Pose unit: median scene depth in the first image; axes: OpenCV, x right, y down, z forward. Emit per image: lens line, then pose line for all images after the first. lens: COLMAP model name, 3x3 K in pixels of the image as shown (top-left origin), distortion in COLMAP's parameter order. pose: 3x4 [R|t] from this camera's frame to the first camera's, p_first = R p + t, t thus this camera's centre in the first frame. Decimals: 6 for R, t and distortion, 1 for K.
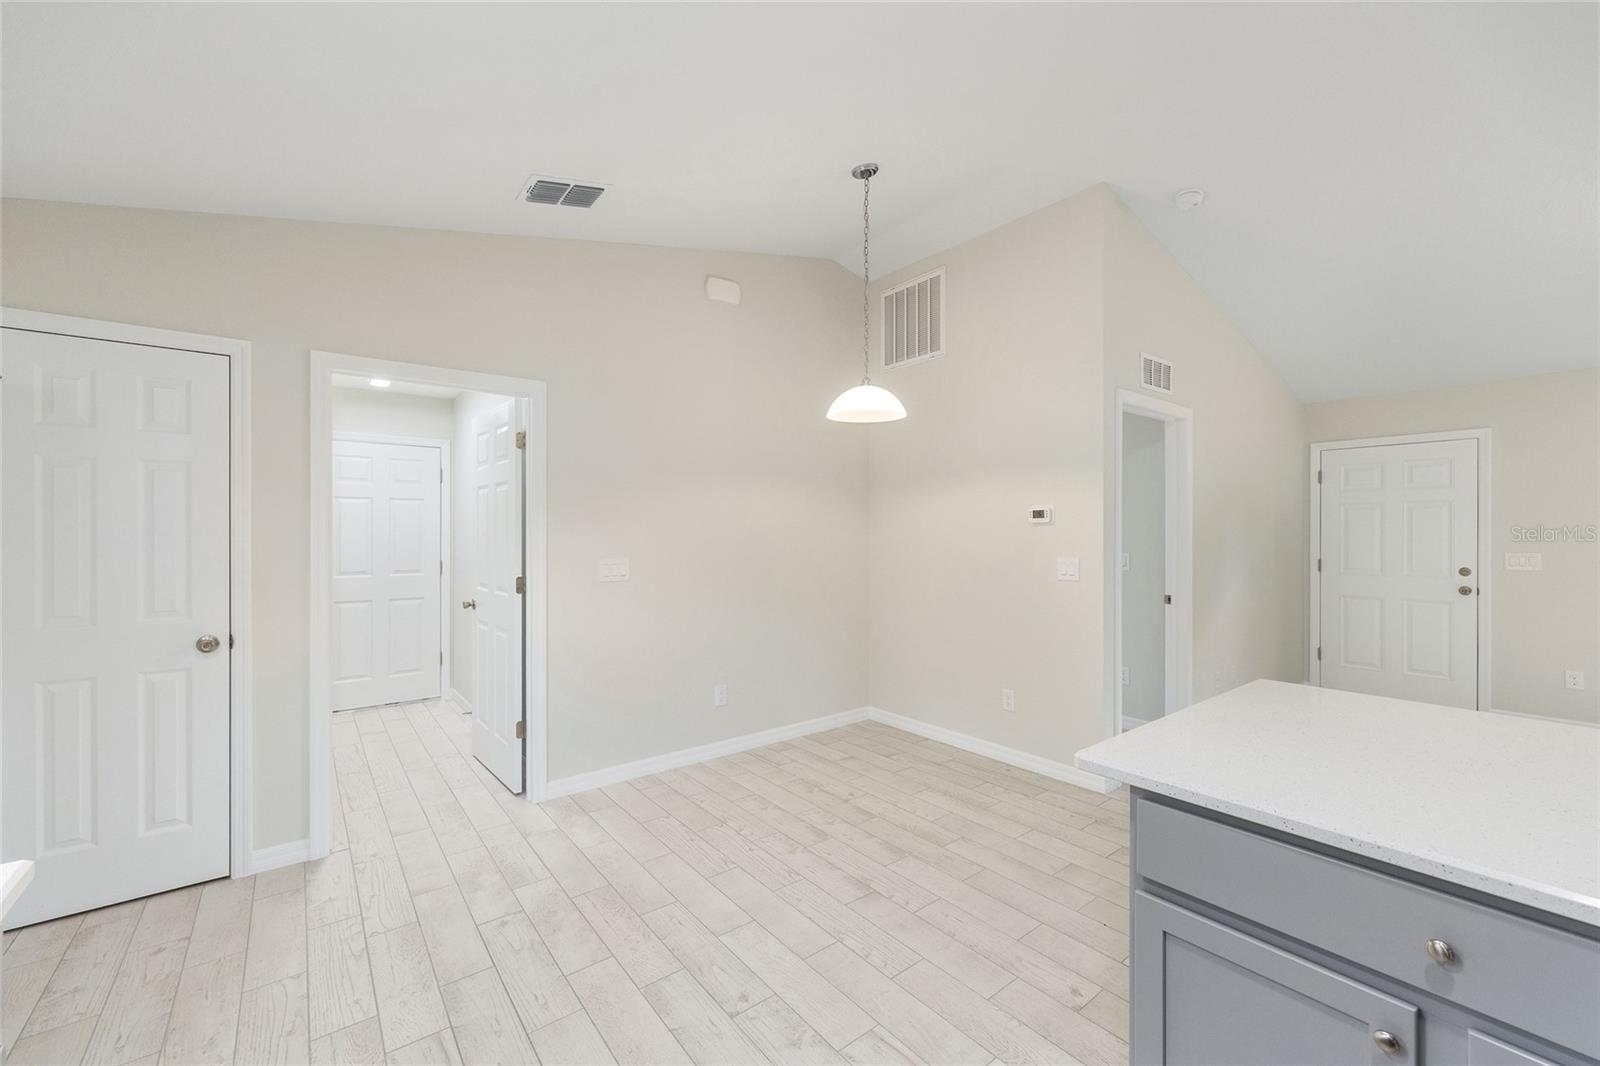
lens RADIAL K [[640.5, 0, 800.0], [0, 640.5, 533.0], [0, 0, 1]] dist [-0.000335, 0.000327]
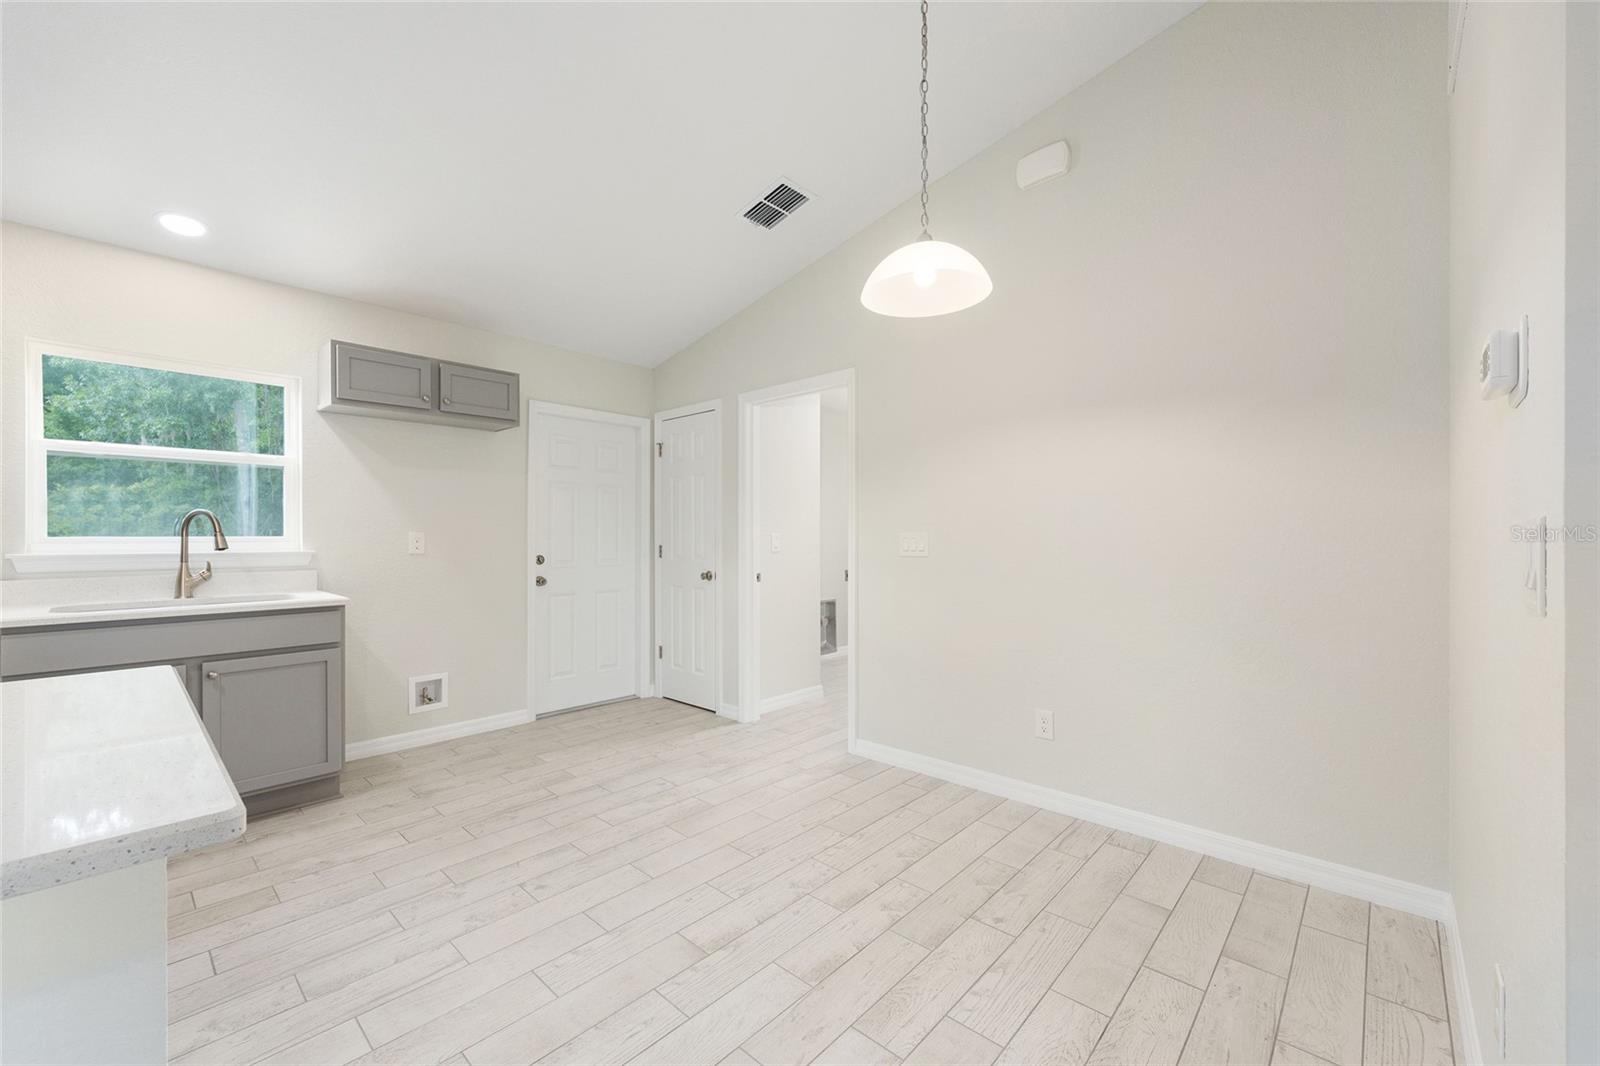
lens RADIAL K [[641.0, 0, 800.6], [0, 641.0, 537.3], [0, 0, 1]] dist [-0.000819, 0.000661]
pose [[0.159577, 0.001914, -0.987184, 0.619503], [0.001800, 0.999996, 0.002230, 0.045674], [0.987184, -0.002133, 0.159573, 0.695703]]
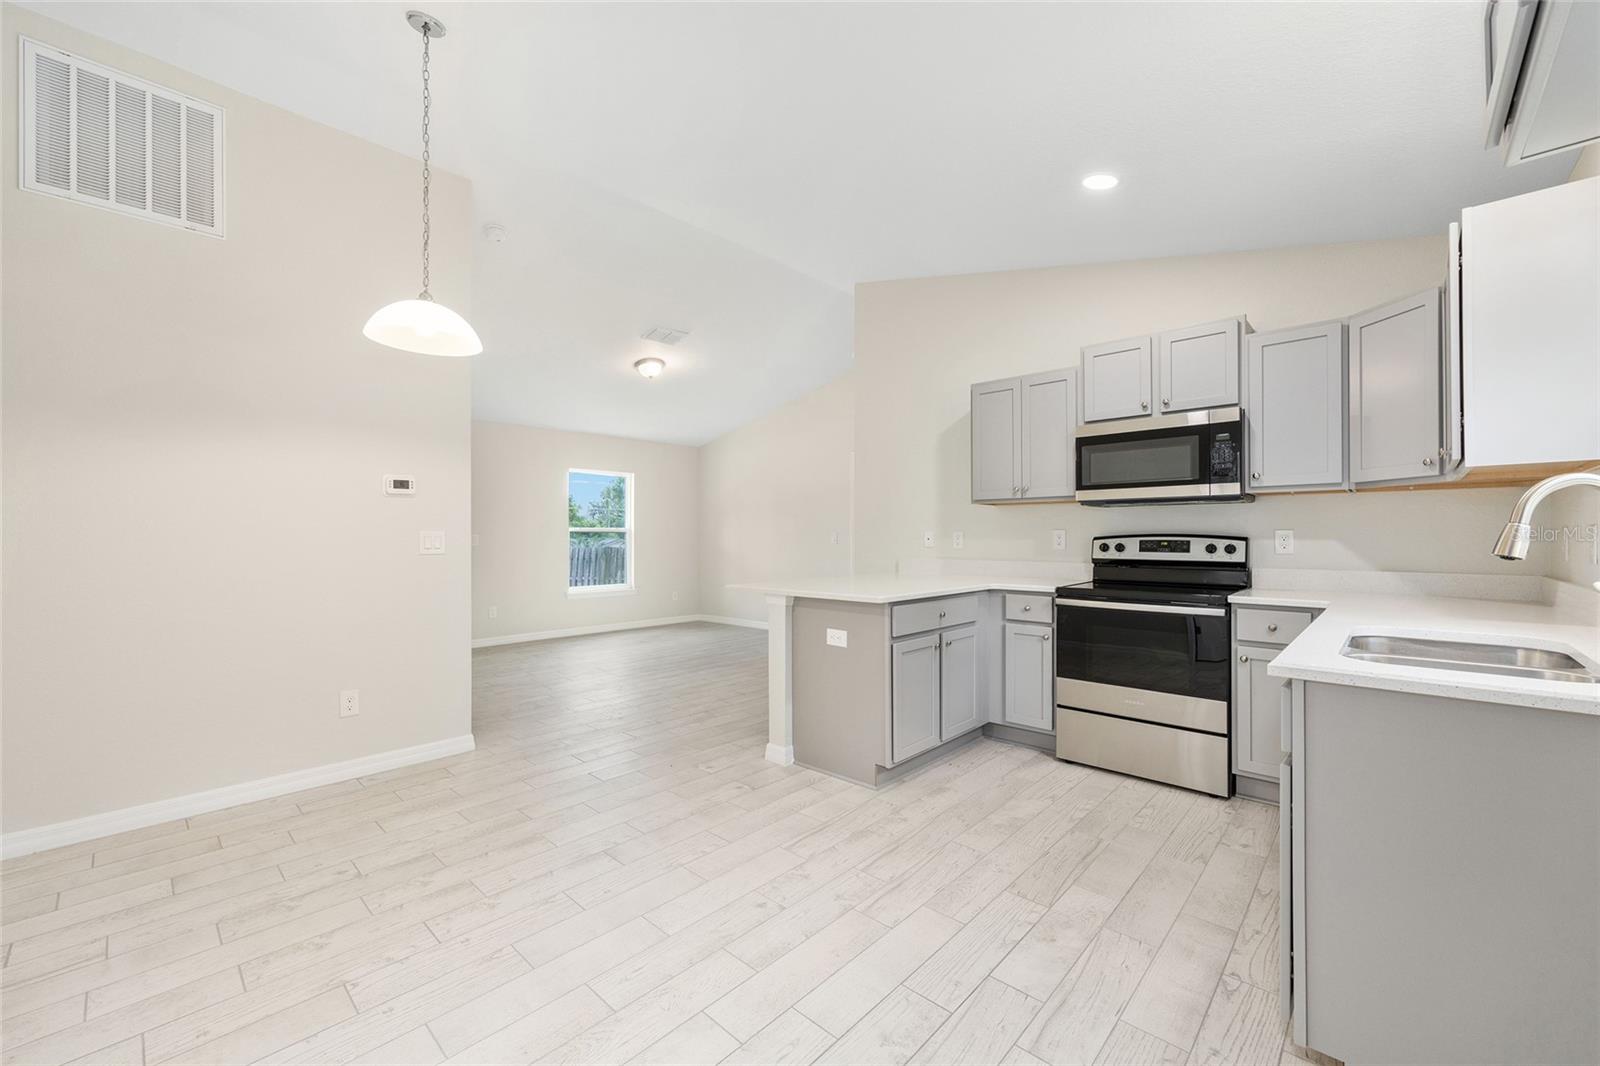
lens RADIAL K [[642.0, 0, 798.3], [0, 642.0, 534.2], [0, 0, 1]] dist [0.000408, 0.000305]
pose [[-0.146025, 0.003120, 0.989276, -0.648469], [0.001020, 0.999995, -0.003003, 0.047236], [-0.989280, 0.000571, -0.146028, 0.594916]]
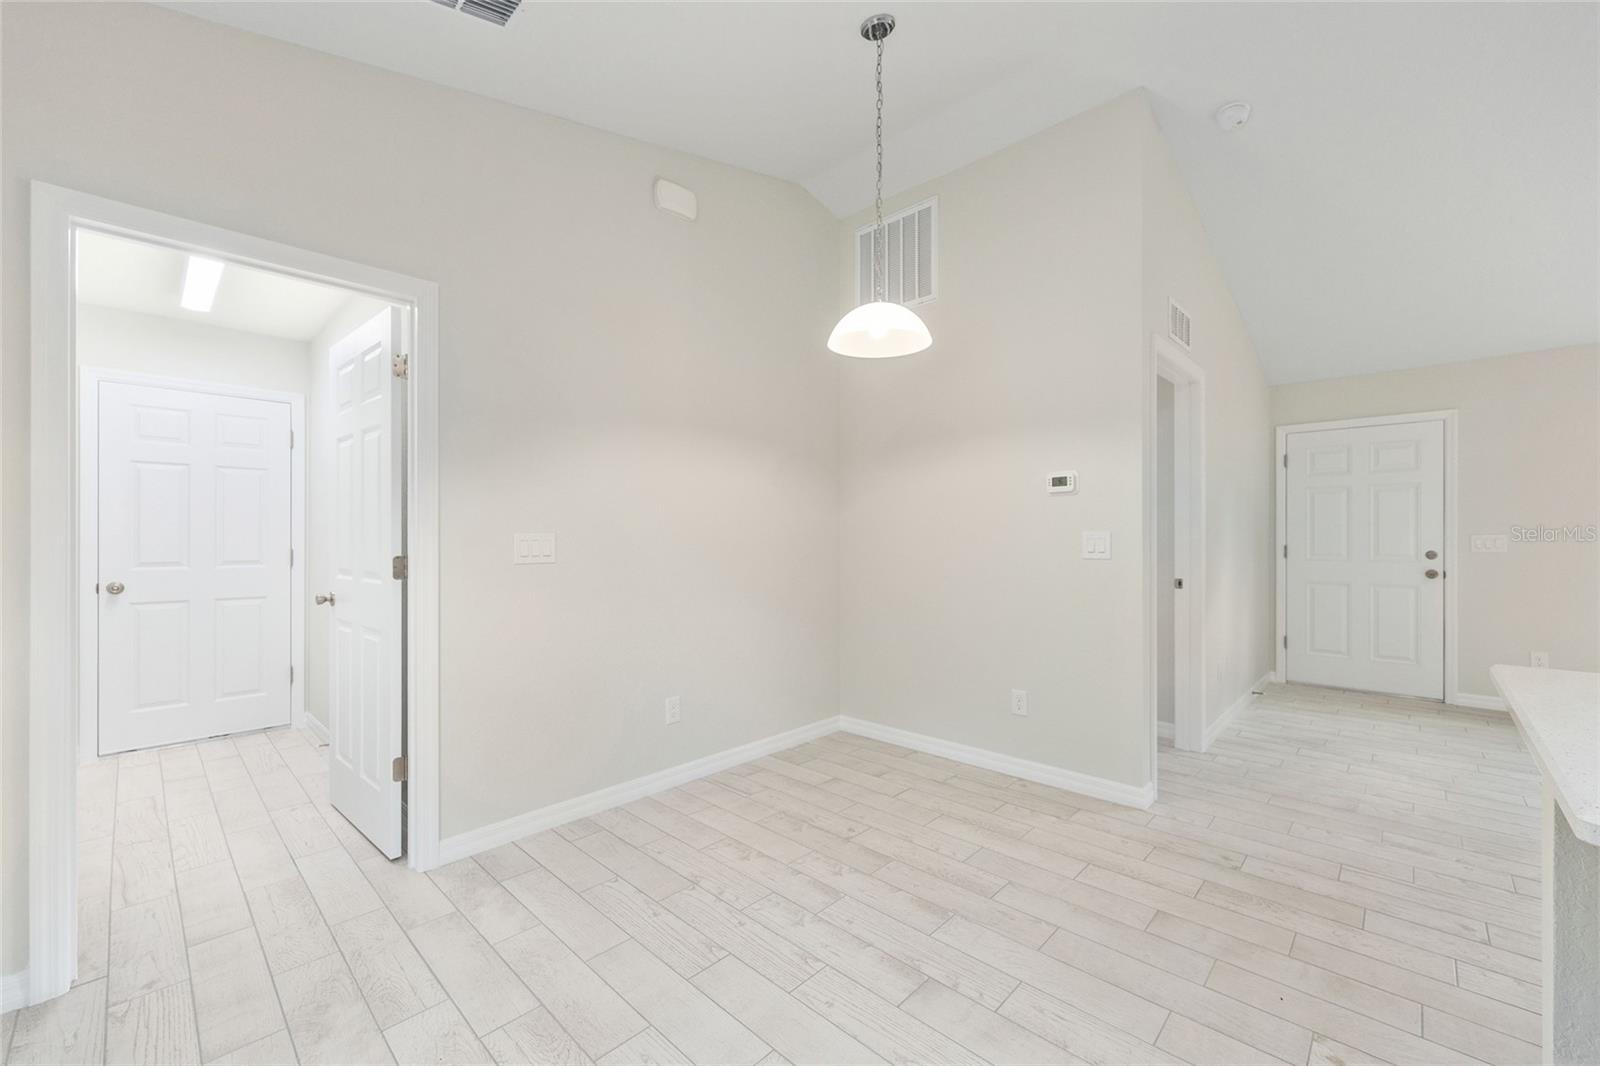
lens RADIAL K [[641.0, 0, 800.6], [0, 641.0, 537.3], [0, 0, 1]] dist [-0.000819, 0.000661]
pose [[0.989981, -0.000409, 0.141201, -0.089668], [0.000616, 0.999999, -0.001419, 0.047056], [-0.141200, 0.001492, 0.989980, 0.218328]]
